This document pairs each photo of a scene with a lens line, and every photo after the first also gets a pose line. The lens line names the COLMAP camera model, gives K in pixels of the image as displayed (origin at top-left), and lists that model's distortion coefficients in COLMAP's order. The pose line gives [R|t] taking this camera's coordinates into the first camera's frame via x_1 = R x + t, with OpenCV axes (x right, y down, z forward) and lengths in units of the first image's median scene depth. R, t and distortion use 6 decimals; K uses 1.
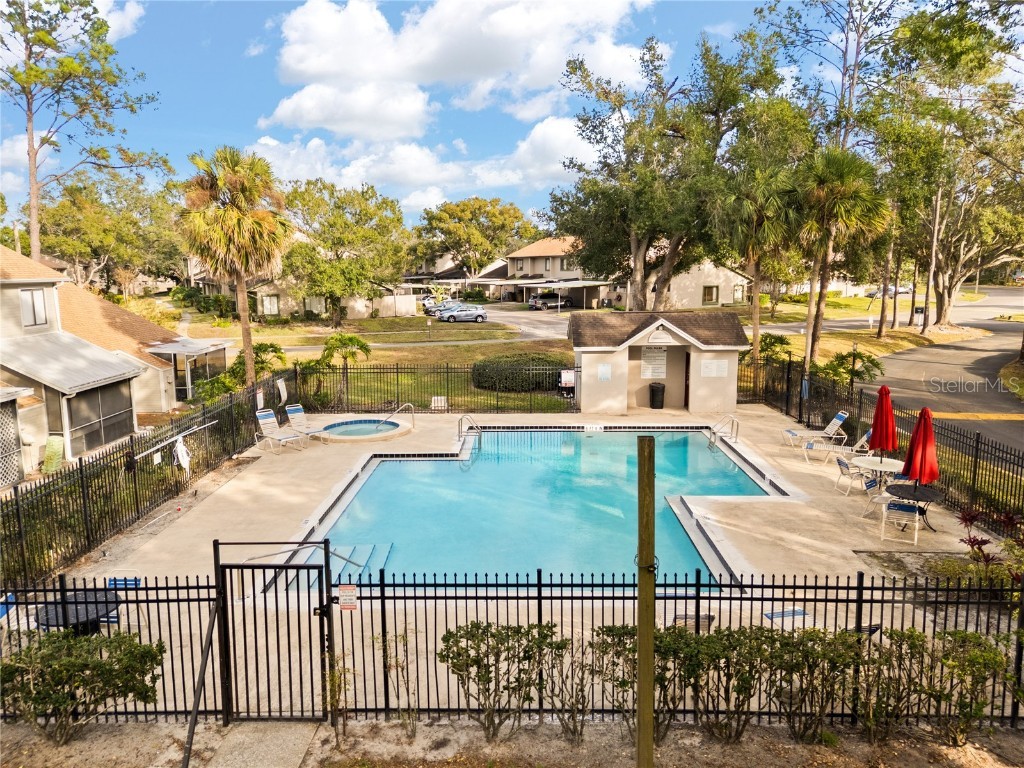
lens RADIAL K [[759.7, 0, 508.1], [0, 759.7, 382.8], [0, 0, 1]] dist [0.067487, -0.002016]
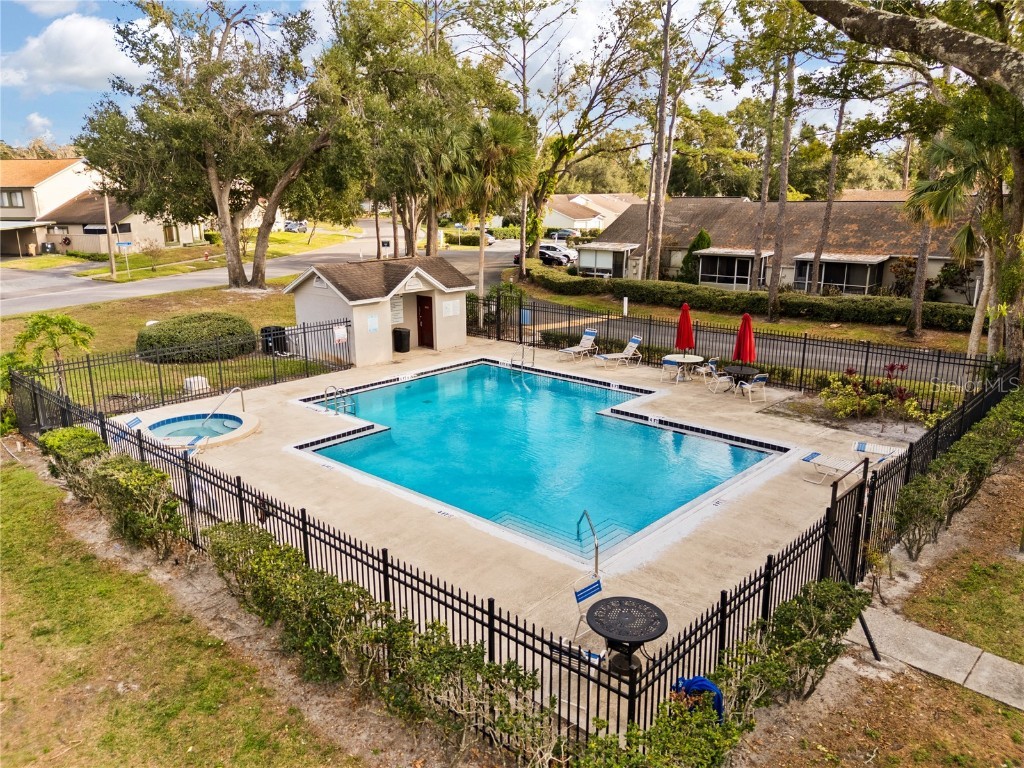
lens RADIAL K [[759.7, 0, 508.1], [0, 759.7, 382.8], [0, 0, 1]] dist [0.067487, -0.002016]
pose [[0.661342, -0.182674, 0.727500, -0.486347], [0.118156, 0.983154, 0.139457, -0.054822], [-0.740719, -0.006271, 0.671785, 0.176992]]
